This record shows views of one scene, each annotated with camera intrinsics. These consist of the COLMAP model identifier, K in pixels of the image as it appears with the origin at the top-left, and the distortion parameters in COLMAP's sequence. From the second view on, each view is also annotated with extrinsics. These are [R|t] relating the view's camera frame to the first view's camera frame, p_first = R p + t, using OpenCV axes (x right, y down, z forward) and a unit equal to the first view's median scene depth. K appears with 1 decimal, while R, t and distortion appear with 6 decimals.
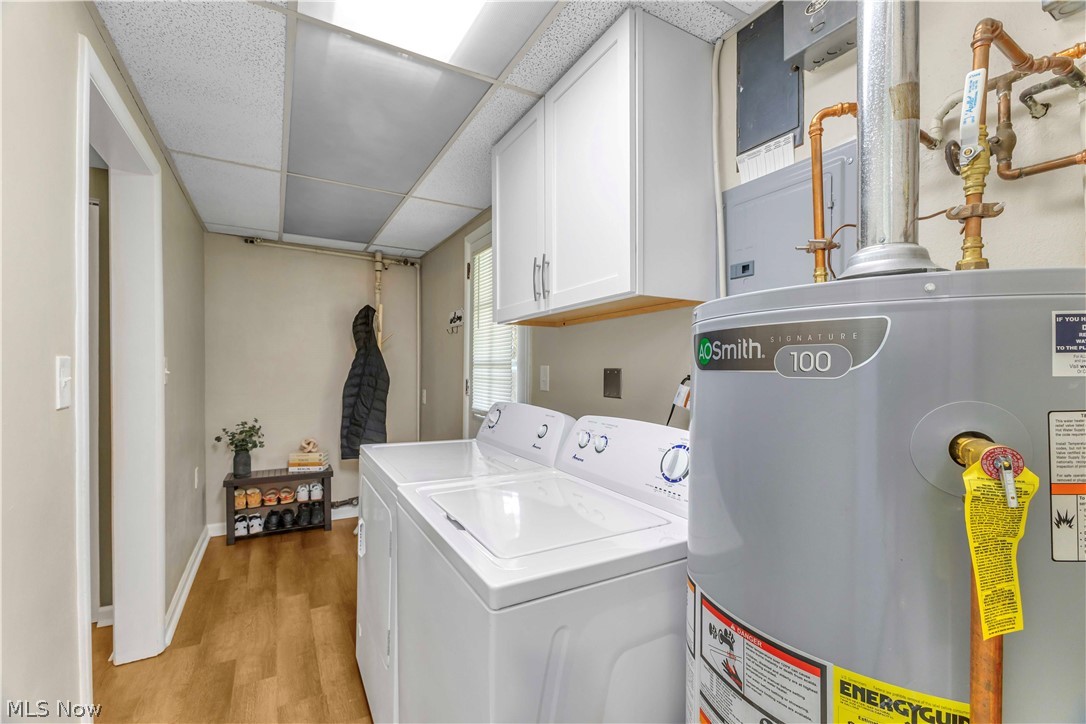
lens RADIAL K [[470.3, 0, 537.9], [0, 470.3, 371.6], [0, 0, 1]] dist [0.008620, -0.002289]
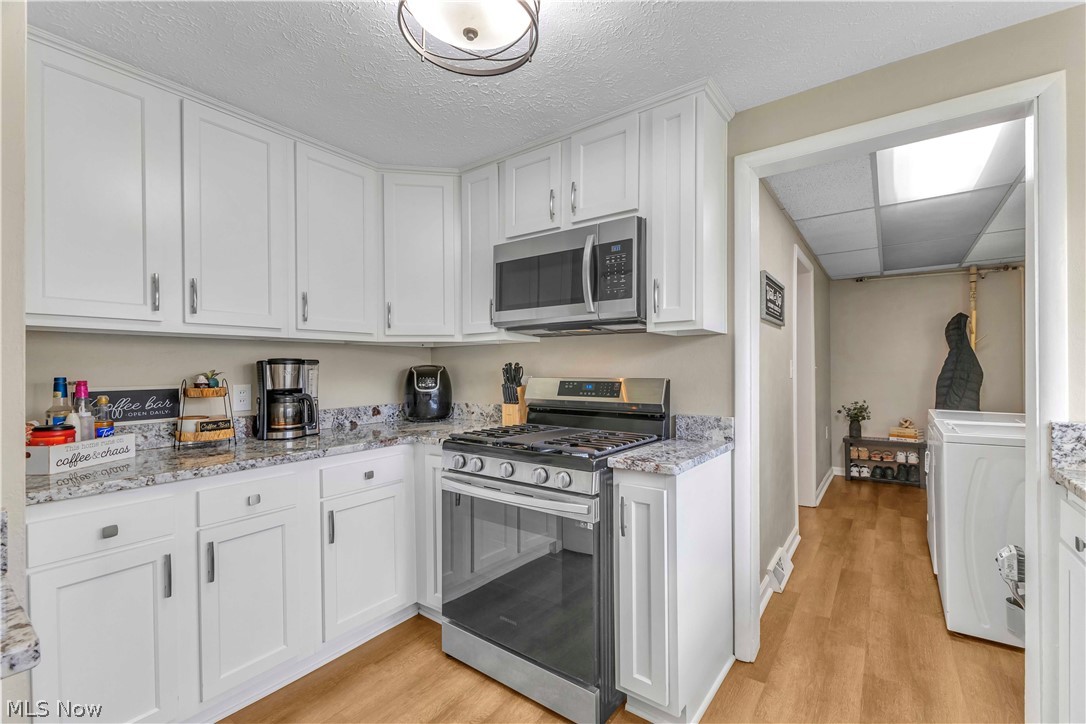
lens RADIAL K [[470.3, 0, 537.0], [0, 470.3, 370.2], [0, 0, 1]] dist [0.008620, -0.002289]
pose [[0.407085, -0.006203, -0.913369, 0.329909], [0.001417, 0.999980, -0.006159, 0.014123], [0.913389, 0.001213, 0.407086, -0.530116]]
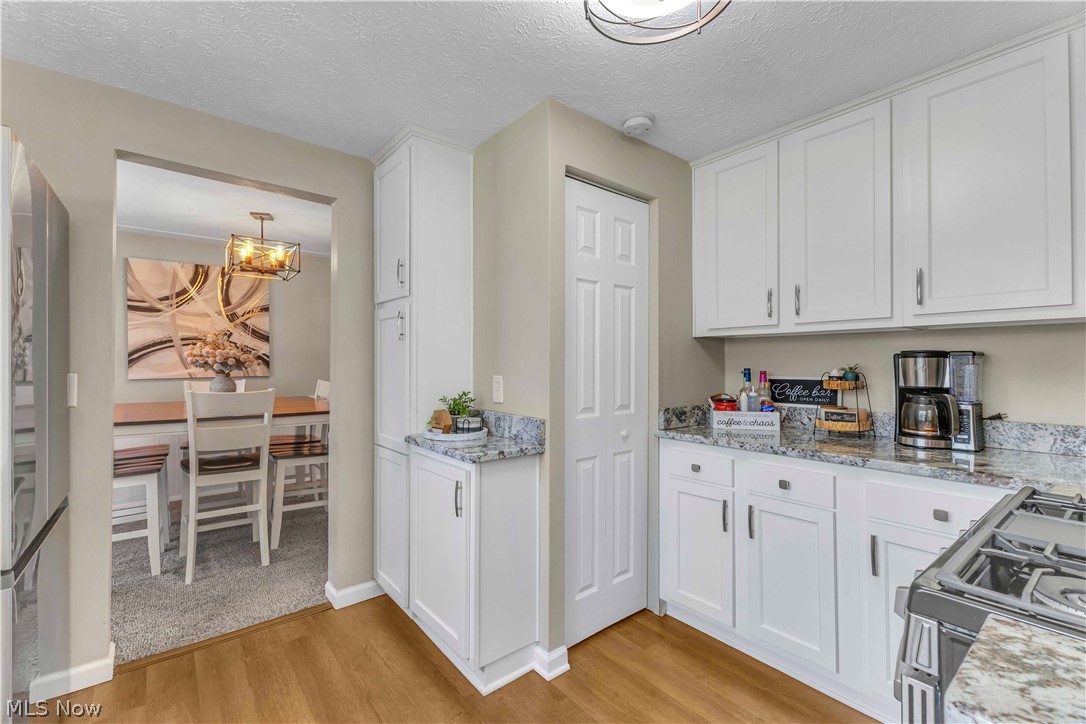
lens RADIAL K [[470.3, 0, 549.7], [0, 470.3, 358.0], [0, 0, 1]] dist [0.008620, -0.002289]
pose [[-0.985908, -0.009083, -0.167040, -0.386456], [-0.008550, 0.999956, -0.003912, -0.006518], [0.167069, -0.002429, -0.985942, 0.797794]]
